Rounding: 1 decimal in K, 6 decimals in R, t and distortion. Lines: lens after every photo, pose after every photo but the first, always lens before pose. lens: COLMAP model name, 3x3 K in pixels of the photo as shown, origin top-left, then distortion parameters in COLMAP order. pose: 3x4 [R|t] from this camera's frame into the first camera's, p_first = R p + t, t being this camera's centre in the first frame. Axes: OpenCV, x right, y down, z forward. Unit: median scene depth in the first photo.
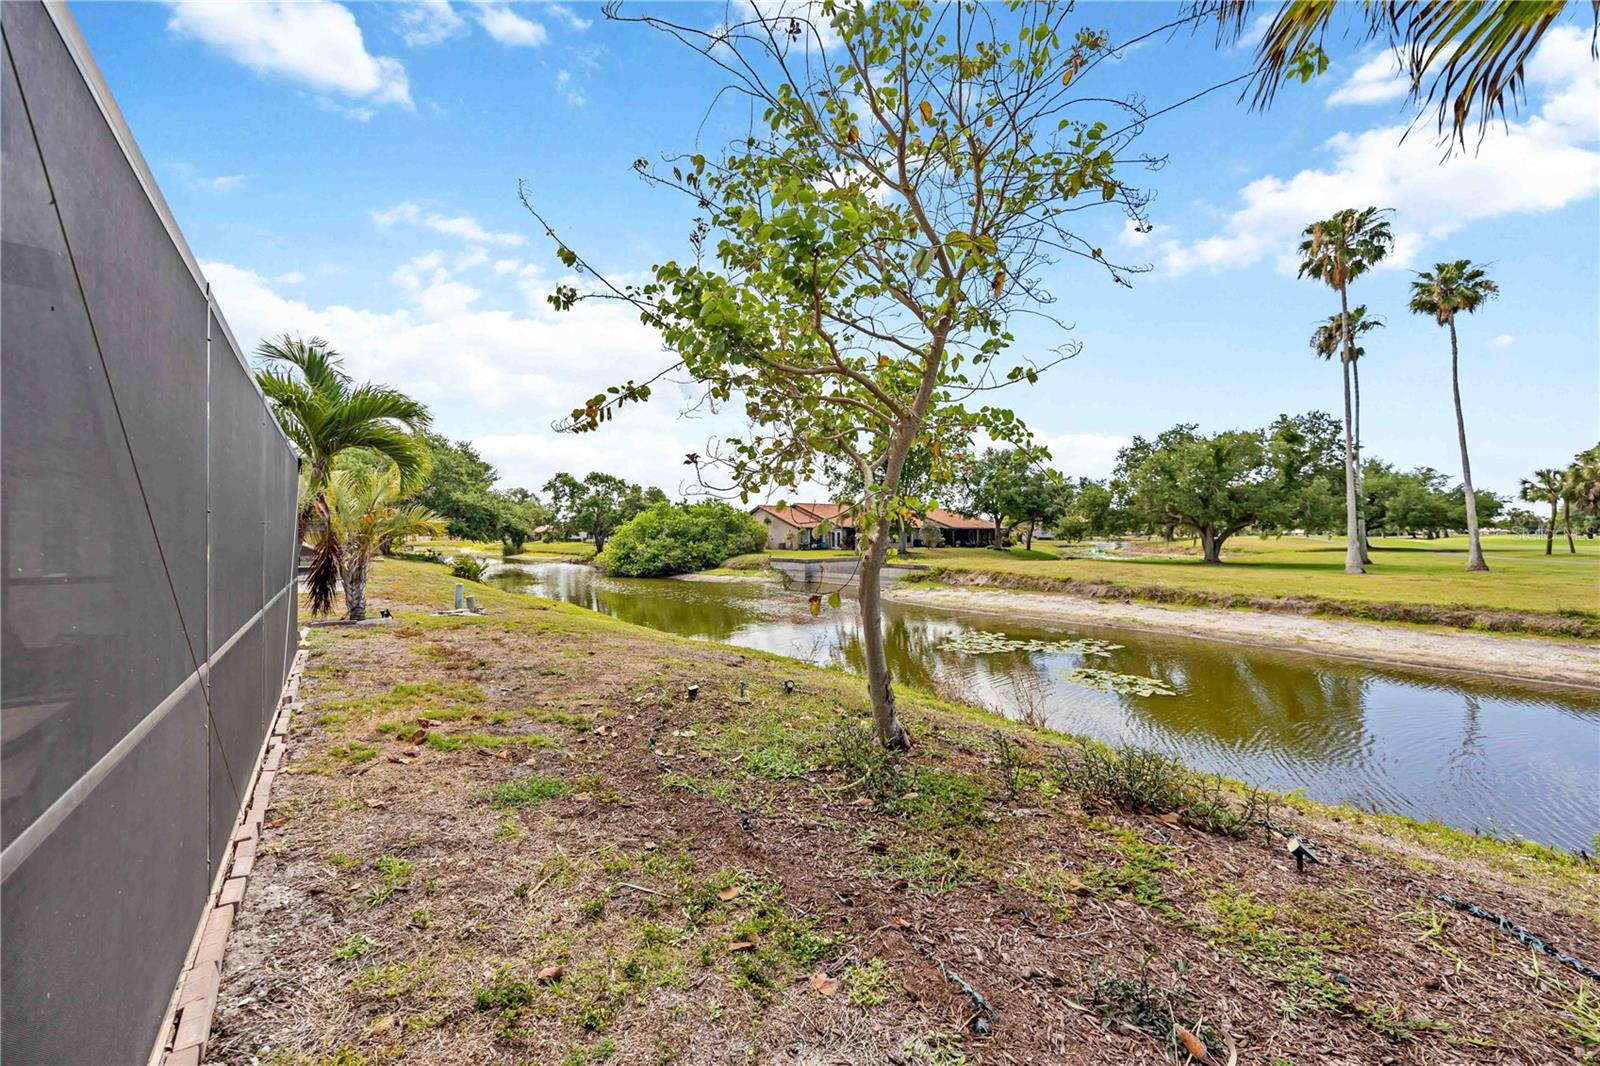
lens RADIAL K [[615.9, 0, 797.5], [0, 615.9, 527.2], [0, 0, 1]] dist [-0.000385, -0.000327]
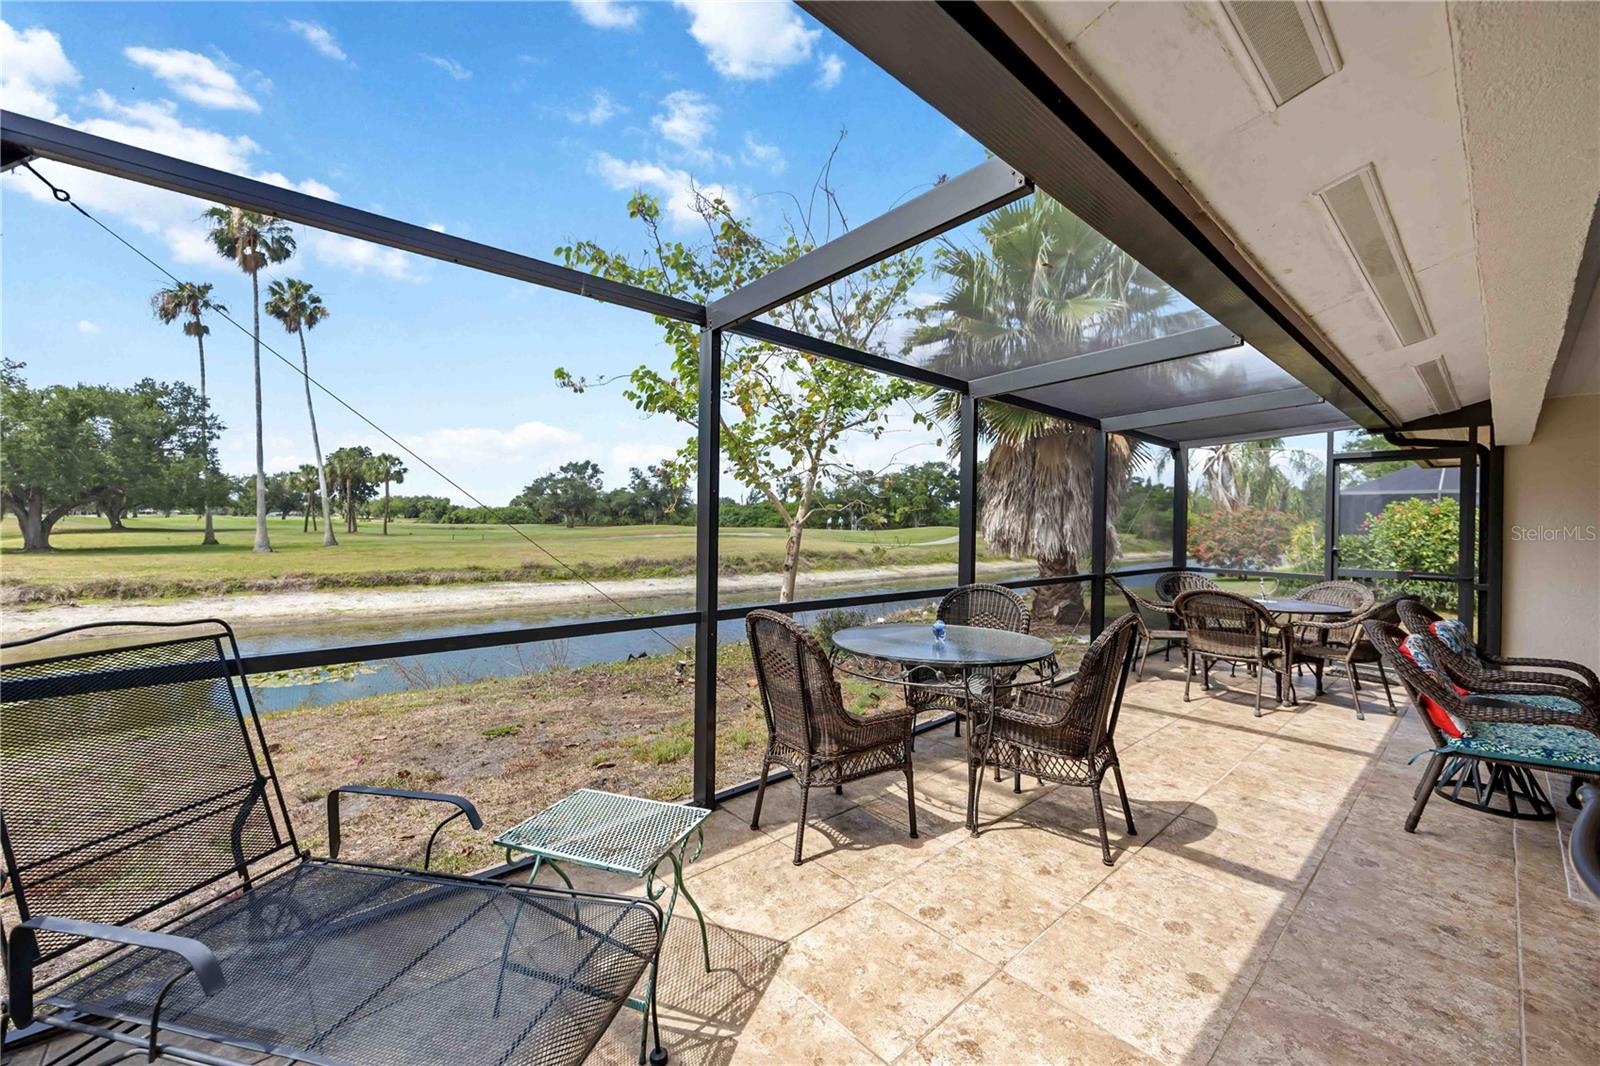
lens RADIAL K [[637.0, 0, 803.6], [0, 637.0, 524.5], [0, 0, 1]] dist [-0.002466, -0.000246]
pose [[-0.094011, -0.001406, 0.995570, -0.185407], [-0.025622, 0.999671, -0.001007, 0.003474], [-0.995241, -0.025603, -0.094016, 0.130879]]
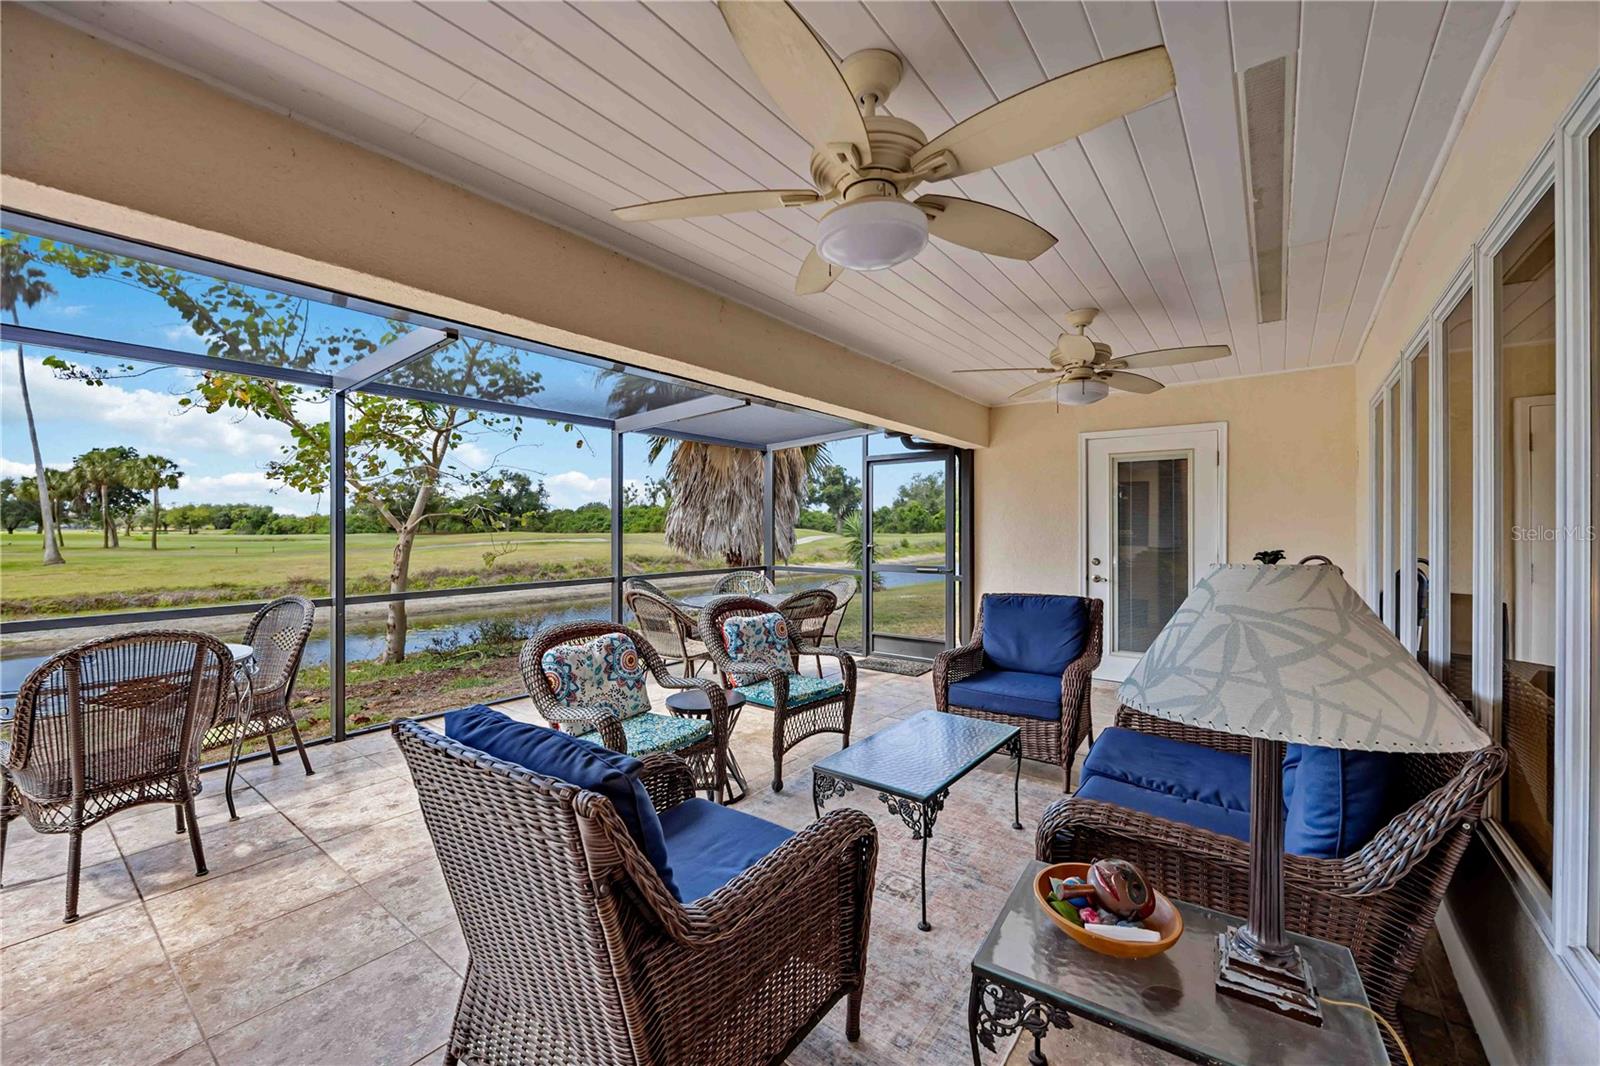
lens RADIAL K [[637.0, 0, 803.6], [0, 637.0, 524.5], [0, 0, 1]] dist [-0.002466, -0.000246]
pose [[-0.269670, 0.006695, 0.962930, -0.196554], [-0.008203, 0.999924, -0.009250, 0.002150], [-0.962918, -0.010393, -0.269595, 0.052551]]
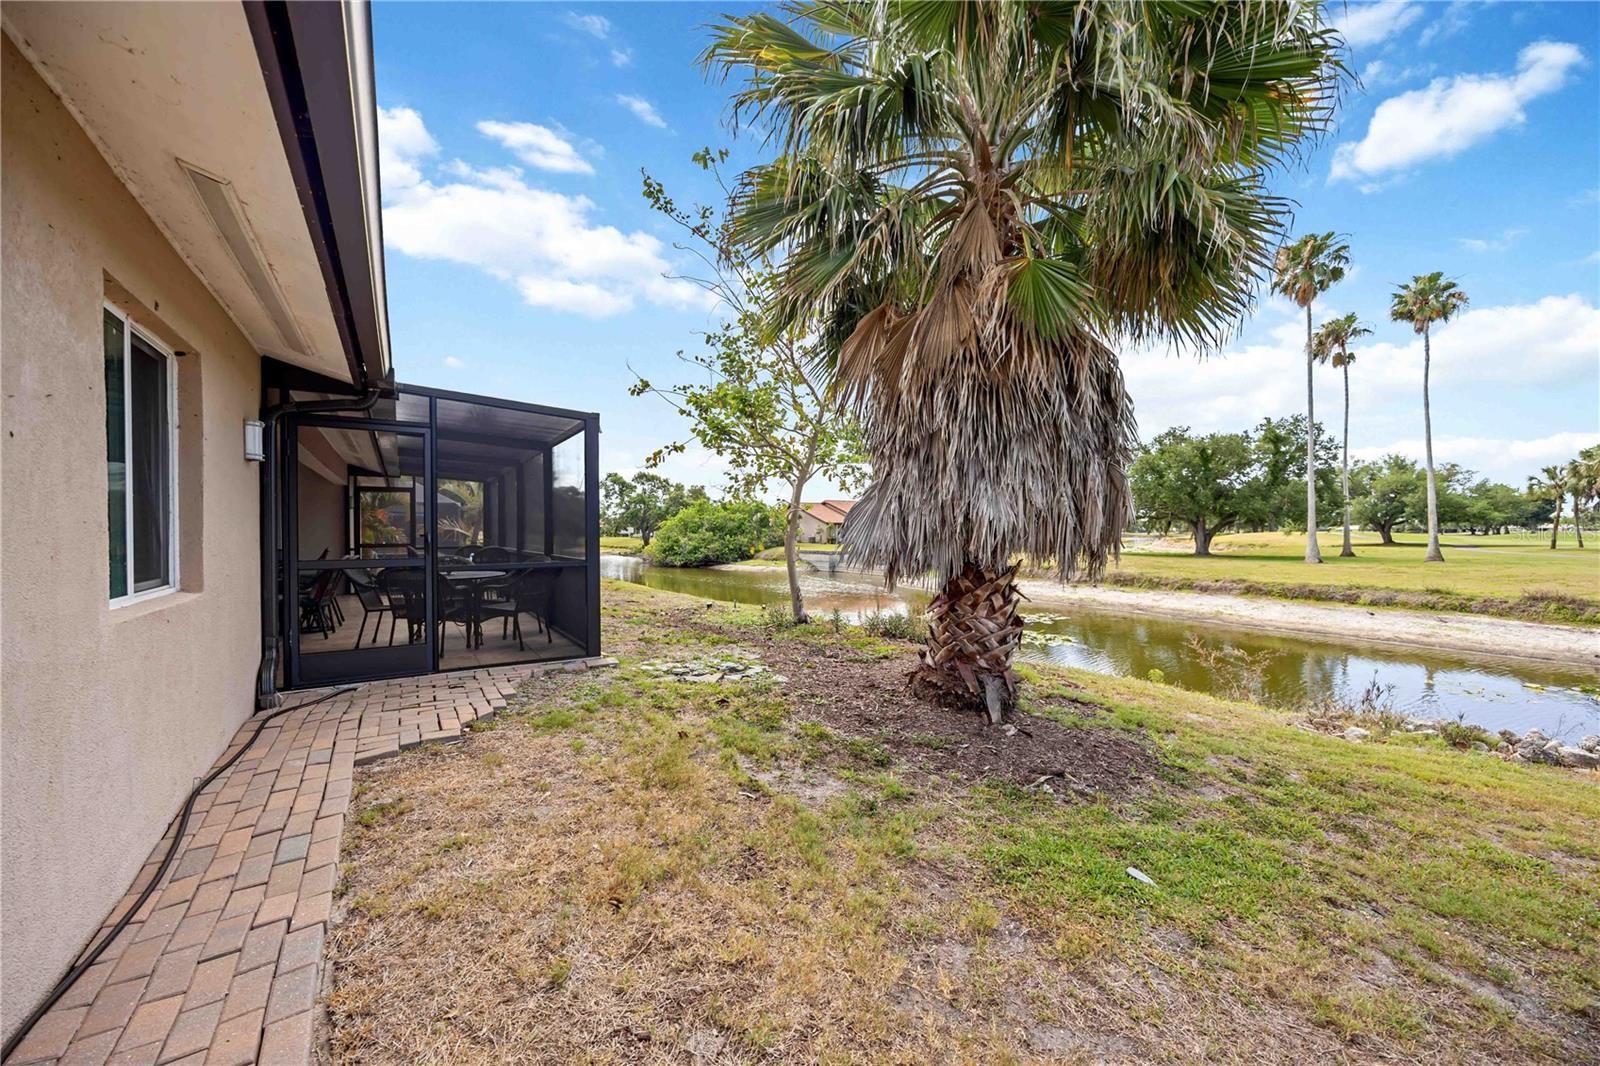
lens RADIAL K [[618.0, 0, 800.0], [0, 618.0, 533.0], [0, 0, 1]] dist [-0.001034, 0.000035]
pose [[0.997981, 0.000999, -0.063507, 0.033299], [-0.000023, 0.999882, 0.015371, 0.002418], [0.063514, -0.015339, 0.997863, -0.125346]]
